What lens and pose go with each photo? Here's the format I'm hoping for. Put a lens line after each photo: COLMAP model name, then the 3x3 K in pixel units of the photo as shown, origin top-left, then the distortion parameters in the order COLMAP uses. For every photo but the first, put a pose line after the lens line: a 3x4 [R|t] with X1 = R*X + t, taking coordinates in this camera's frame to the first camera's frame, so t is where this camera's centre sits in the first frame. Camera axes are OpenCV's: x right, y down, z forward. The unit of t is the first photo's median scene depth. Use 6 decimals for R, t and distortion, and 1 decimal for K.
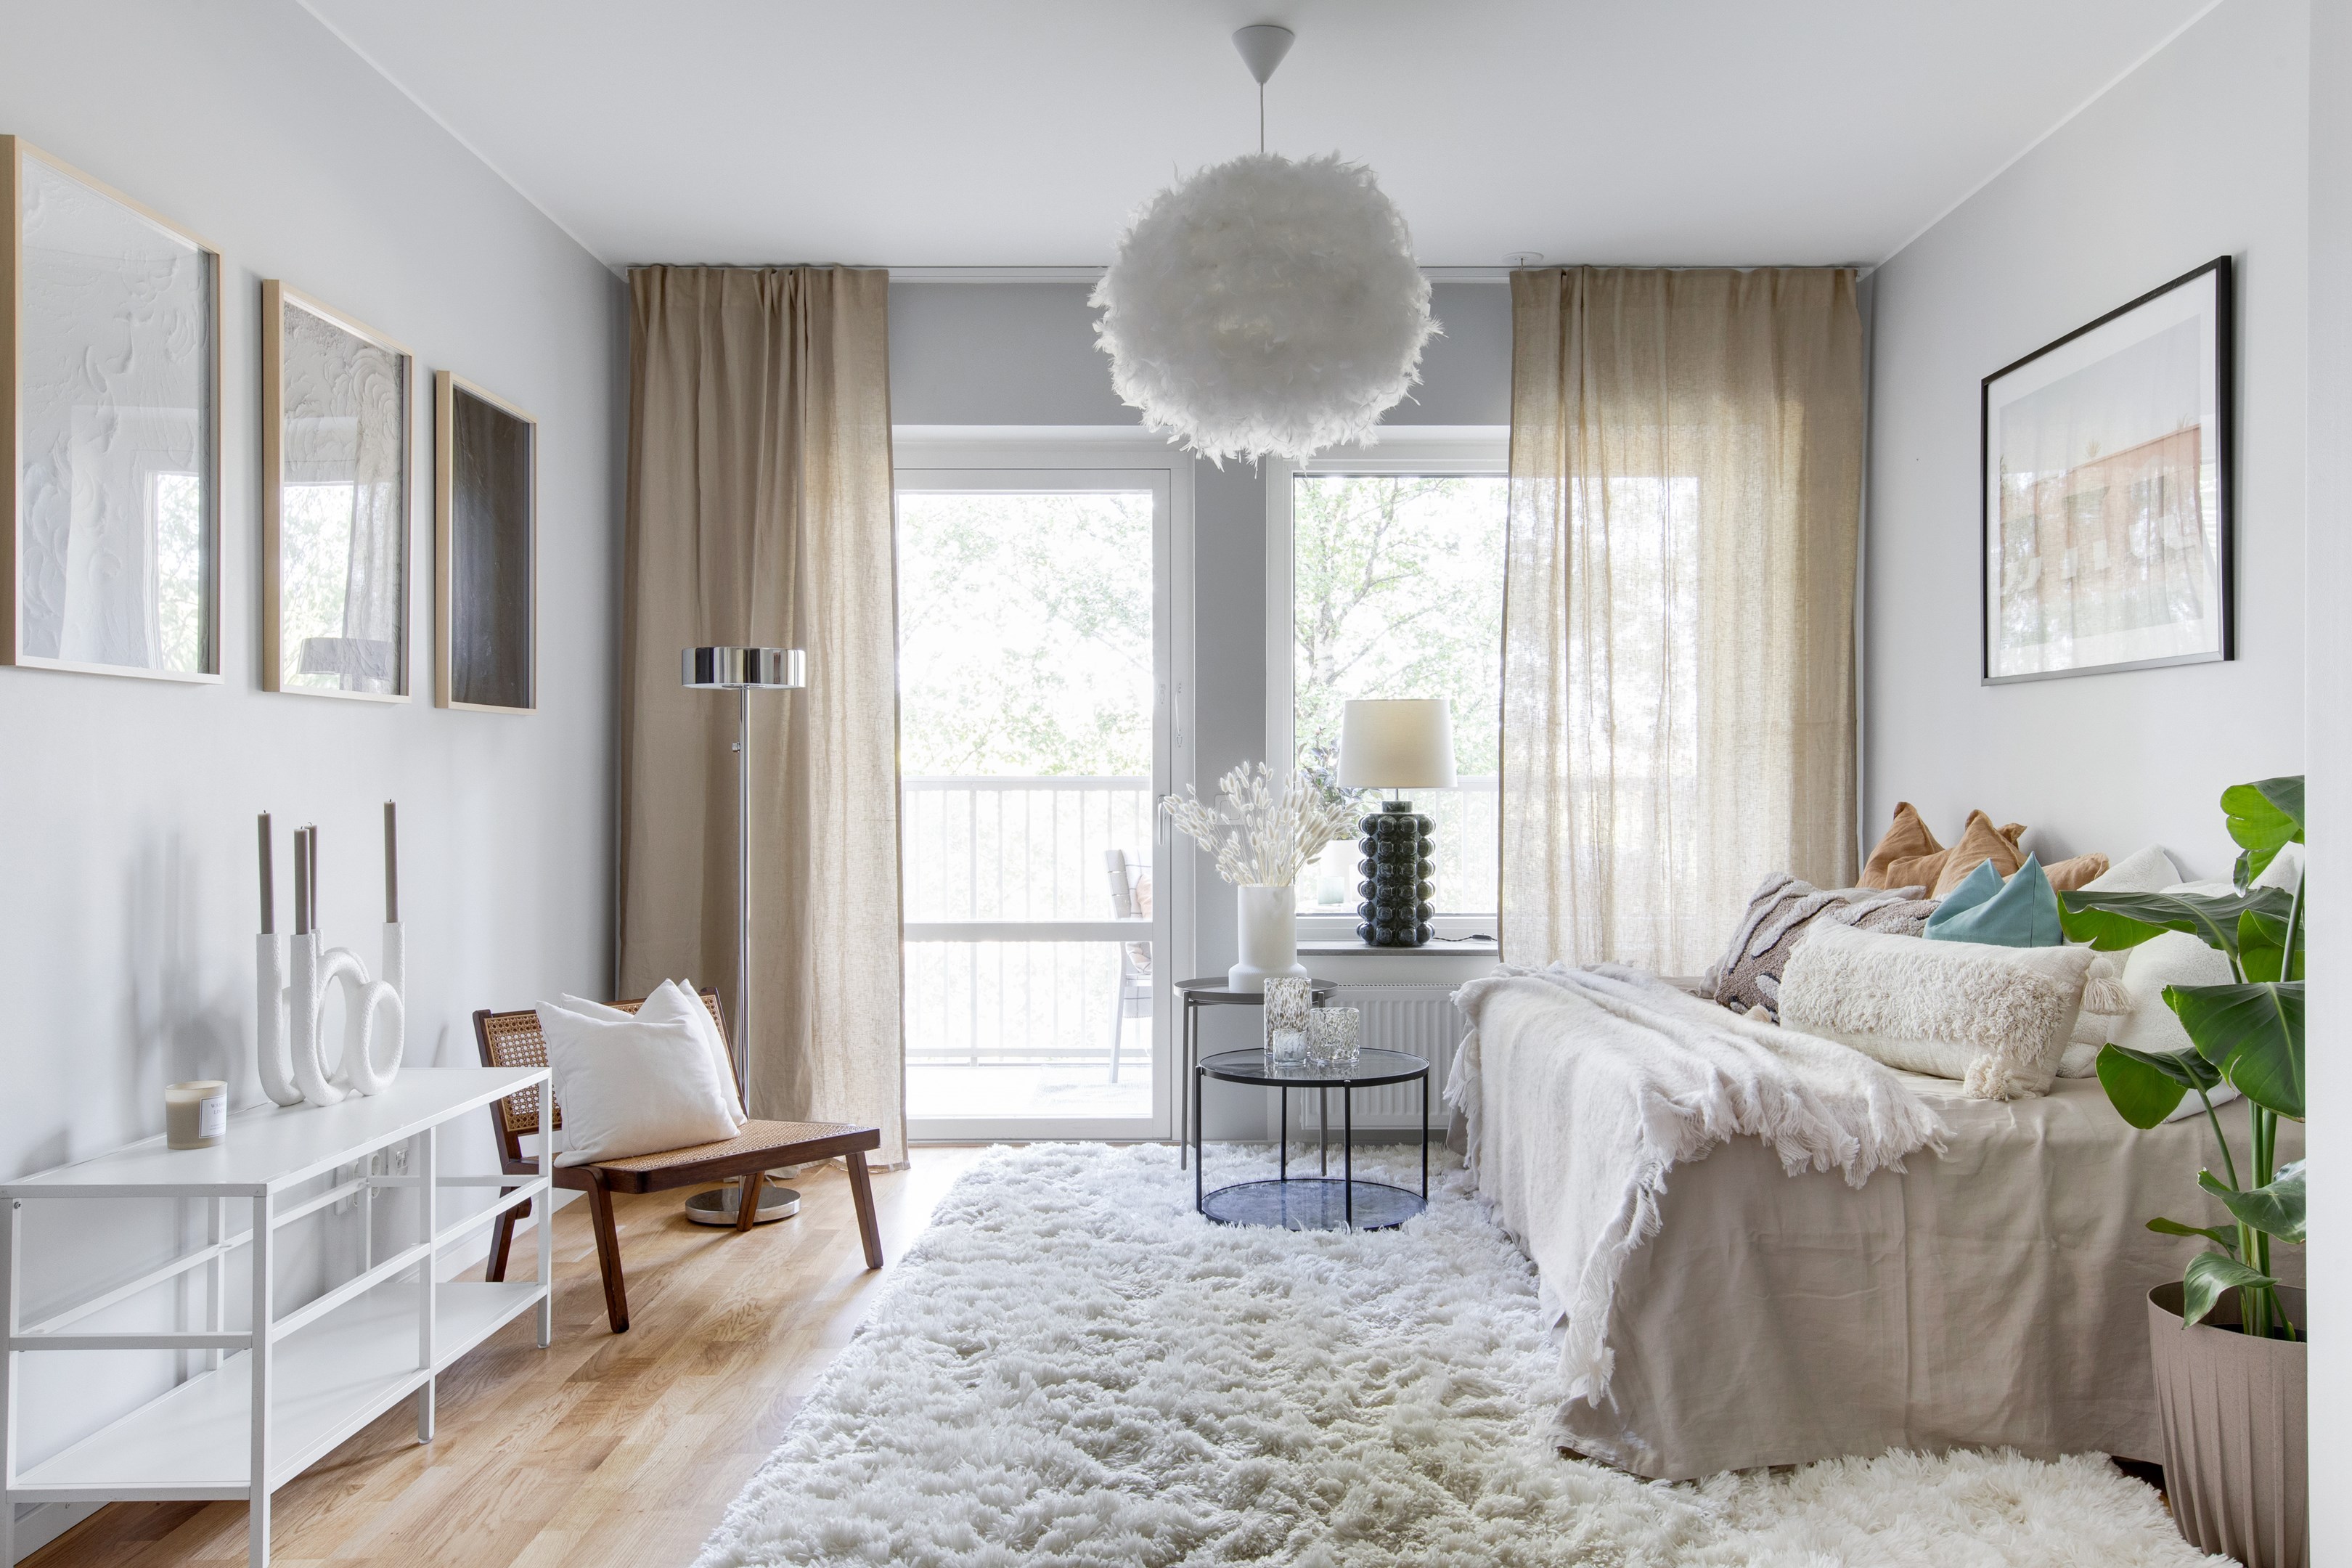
lens RADIAL K [[1780.2, 0, 1176.1], [0, 1780.2, 795.8], [0, 0, 1]] dist [0.032370, -0.006236]
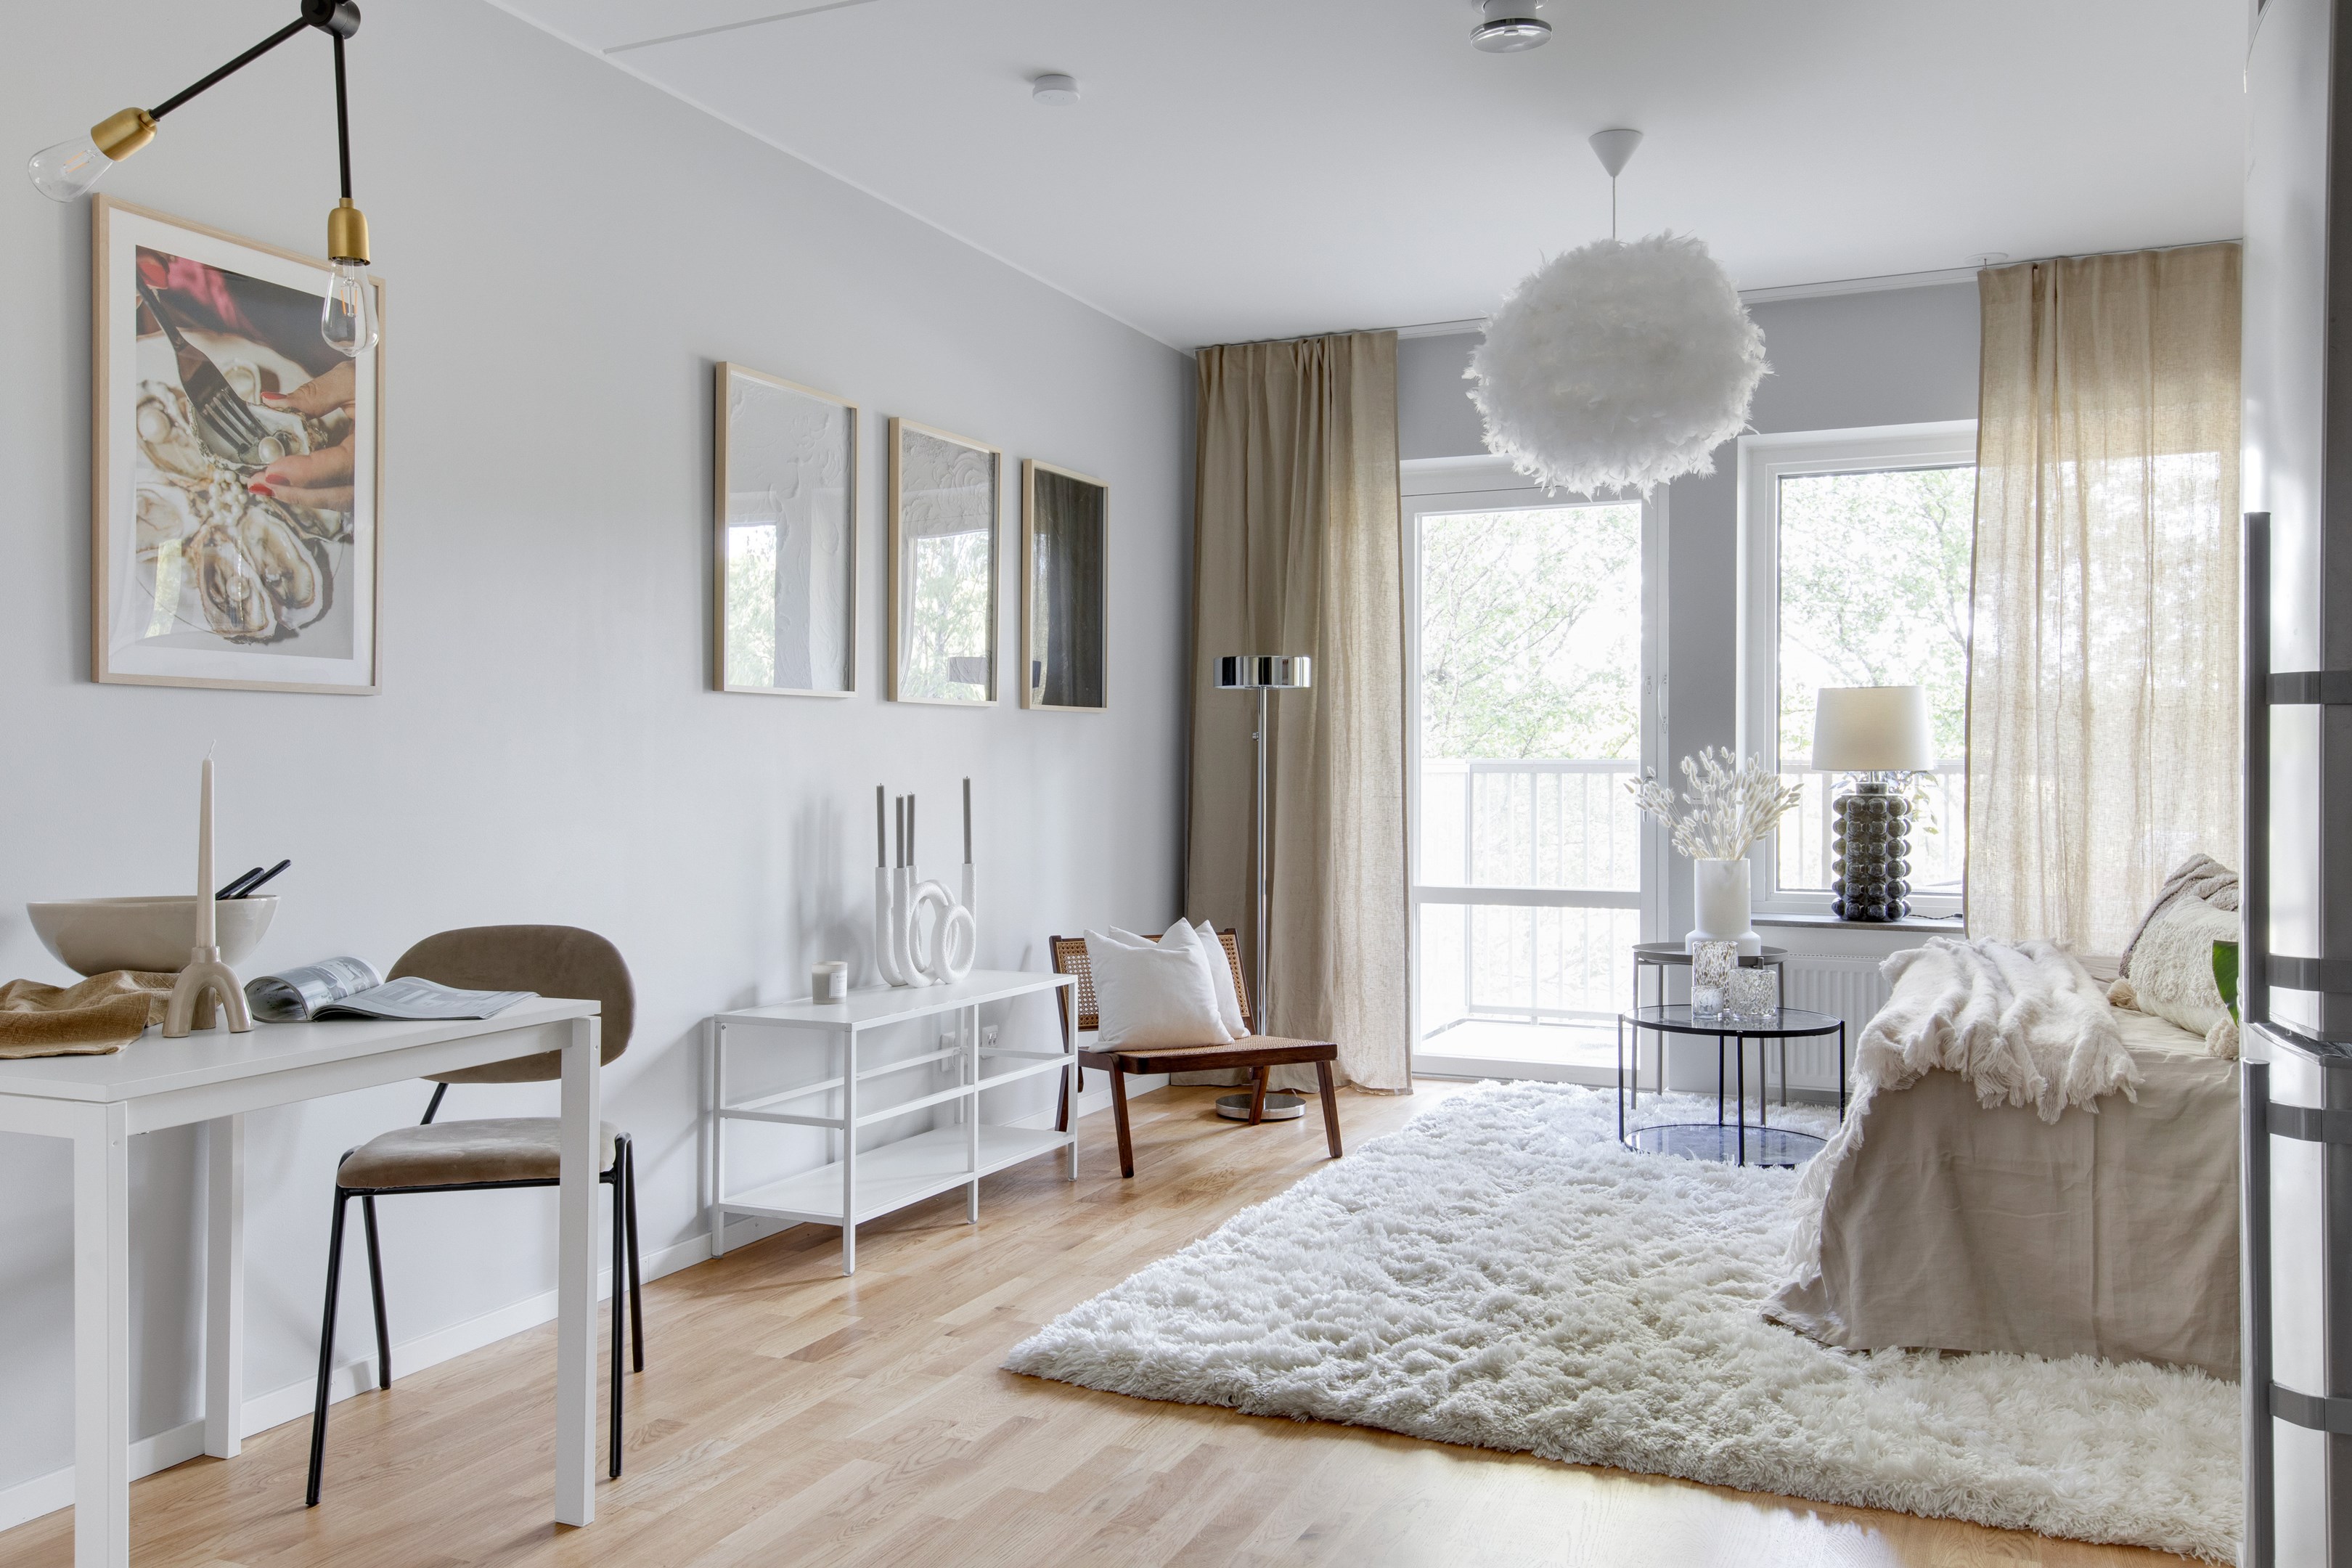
lens RADIAL K [[1873.6, 0, 1176.0], [0, 1873.6, 784.0], [0, 0, 1]] dist [0.033984, -0.006543]
pose [[0.910241, 0.005088, -0.414048, 0.280704], [-0.004164, 0.999986, 0.003135, 0.002299], [0.414058, -0.001129, 0.910250, -0.239965]]
